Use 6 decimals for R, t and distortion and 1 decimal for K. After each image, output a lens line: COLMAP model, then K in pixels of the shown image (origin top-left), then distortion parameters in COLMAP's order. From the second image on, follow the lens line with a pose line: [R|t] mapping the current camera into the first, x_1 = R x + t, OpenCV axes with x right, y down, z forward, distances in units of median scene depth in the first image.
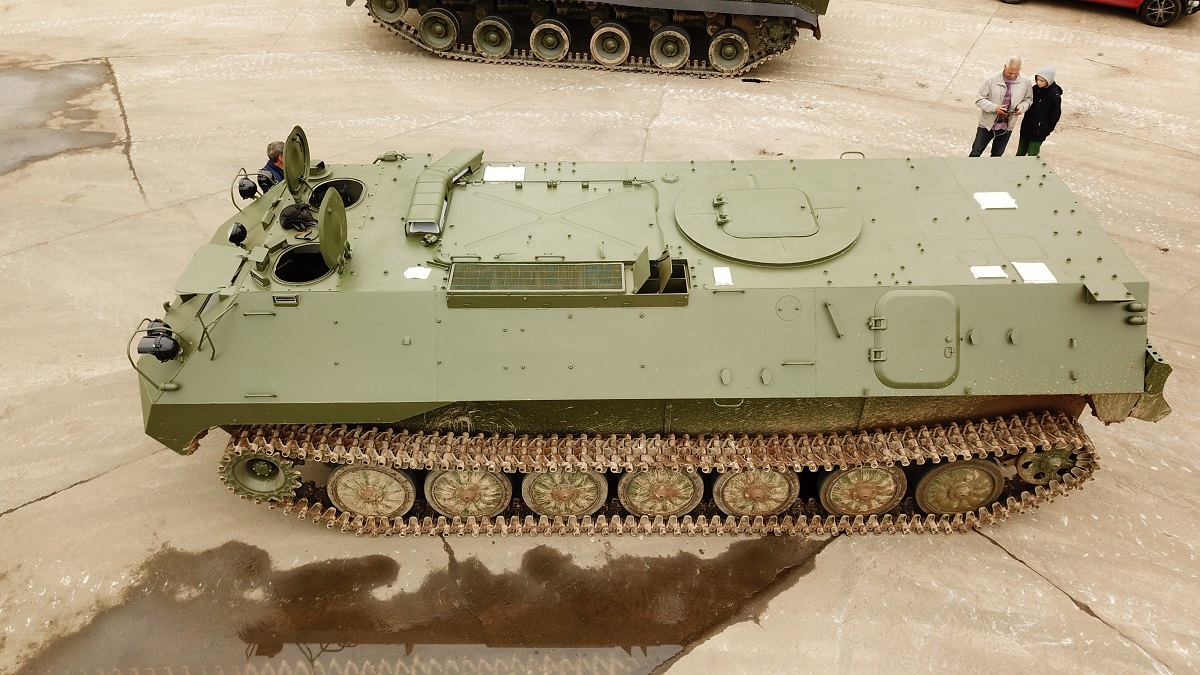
lens RADIAL K [[917.0, 0, 604.7], [0, 917.0, 334.9], [0, 0, 1]] dist [0.002056, 0.003341]
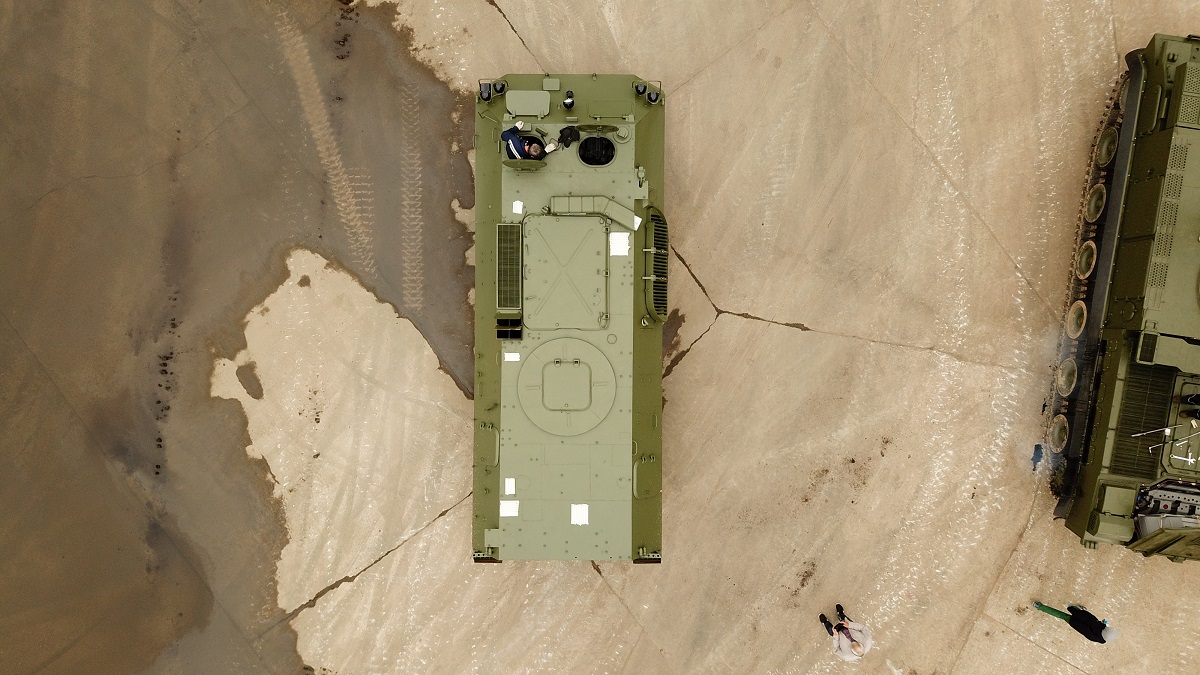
lens RADIAL K [[917.0, 0, 604.7], [0, 917.0, 334.9], [0, 0, 1]] dist [0.002056, 0.003341]
pose [[-0.020048, 0.999796, 0.002451, 0.067076], [-0.623700, -0.014422, 0.781531, -1.722644], [0.781407, 0.014140, 0.623862, -0.111288]]
